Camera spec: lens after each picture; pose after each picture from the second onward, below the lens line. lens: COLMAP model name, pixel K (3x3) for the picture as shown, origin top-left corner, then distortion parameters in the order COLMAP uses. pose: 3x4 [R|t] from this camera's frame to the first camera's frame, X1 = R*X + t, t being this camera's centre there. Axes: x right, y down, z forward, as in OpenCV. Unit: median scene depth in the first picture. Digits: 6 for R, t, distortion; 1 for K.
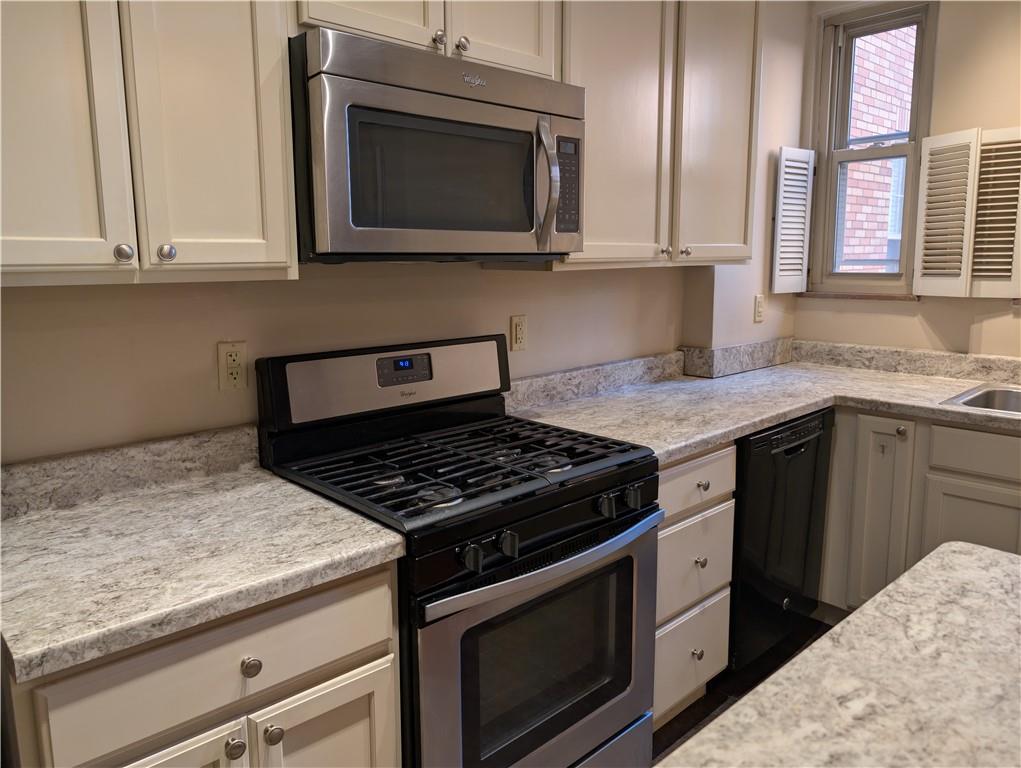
lens RADIAL K [[736.1, 0, 504.8], [0, 736.1, 371.8], [0, 0, 1]] dist [0.014262, -0.016102]
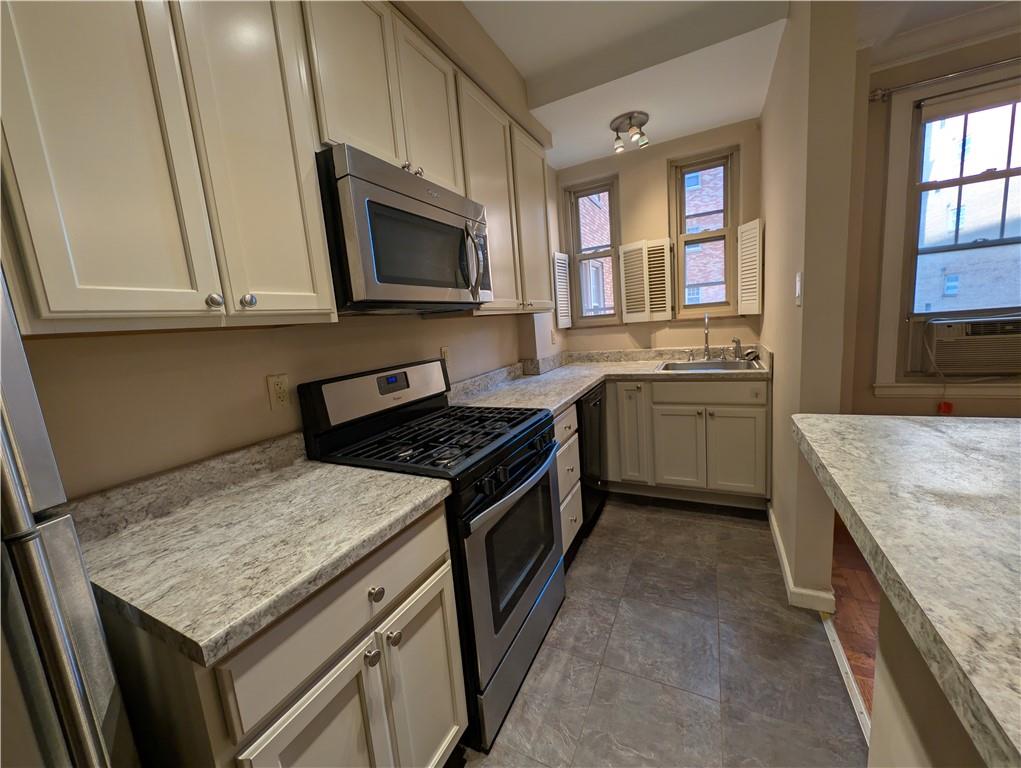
lens RADIAL K [[392.6, 0, 509.4], [0, 392.6, 382.7], [0, 0, 1]] dist [0.000728, 0.000188]
pose [[0.936570, -0.120444, 0.329136, -0.208075], [0.126778, 0.991929, 0.002235, 0.029526], [-0.326749, 0.039634, 0.944280, 0.151520]]
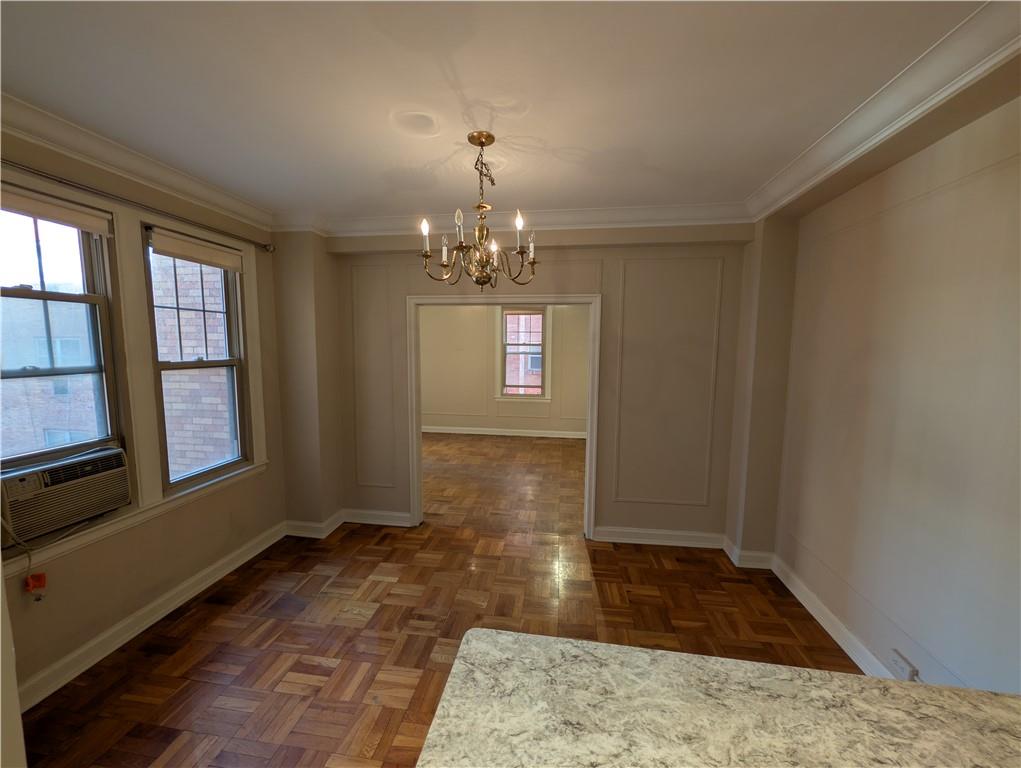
lens RADIAL K [[392.6, 0, 512.3], [0, 392.6, 380.8], [0, 0, 1]] dist [0.000728, 0.000188]
pose [[-0.625889, -0.066599, 0.777063, 0.122507], [0.121802, 0.975775, 0.181736, -0.250909], [-0.770342, 0.208394, -0.602615, 0.515236]]
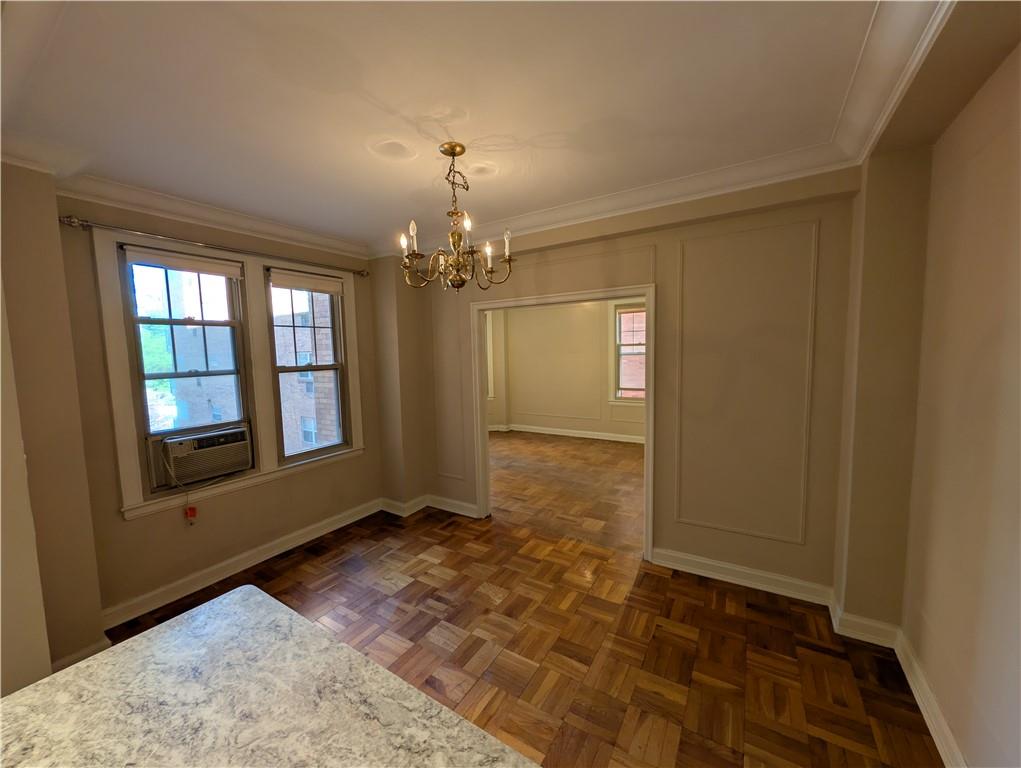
lens RADIAL K [[392.6, 0, 511.5], [0, 392.6, 380.4], [0, 0, 1]] dist [0.000728, 0.000188]
pose [[-0.254335, -0.058572, 0.965341, -0.136896], [0.180983, 0.977648, 0.107002, -0.144663], [-0.950031, 0.201925, -0.238050, 0.003023]]
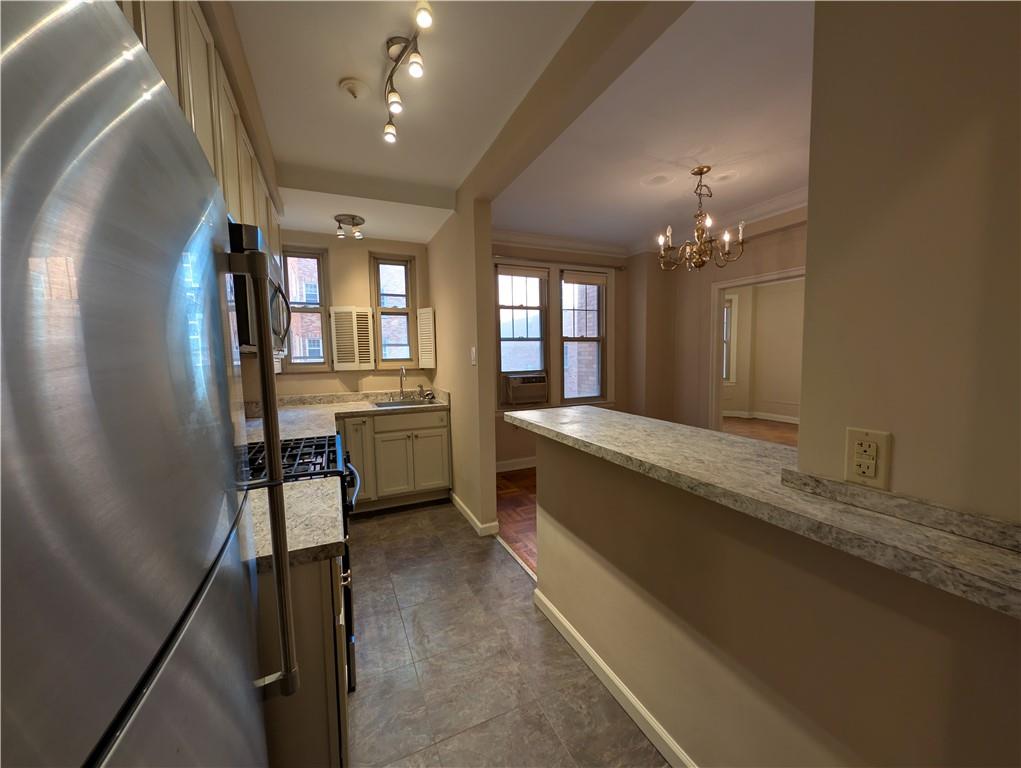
lens RADIAL K [[392.6, 0, 510.2], [0, 392.6, 380.3], [0, 0, 1]] dist [0.000728, 0.000188]
pose [[0.321601, -0.060387, 0.944948, -0.829150], [0.161174, 0.986892, 0.008214, 0.015242], [-0.933057, 0.149659, 0.327118, 0.097997]]
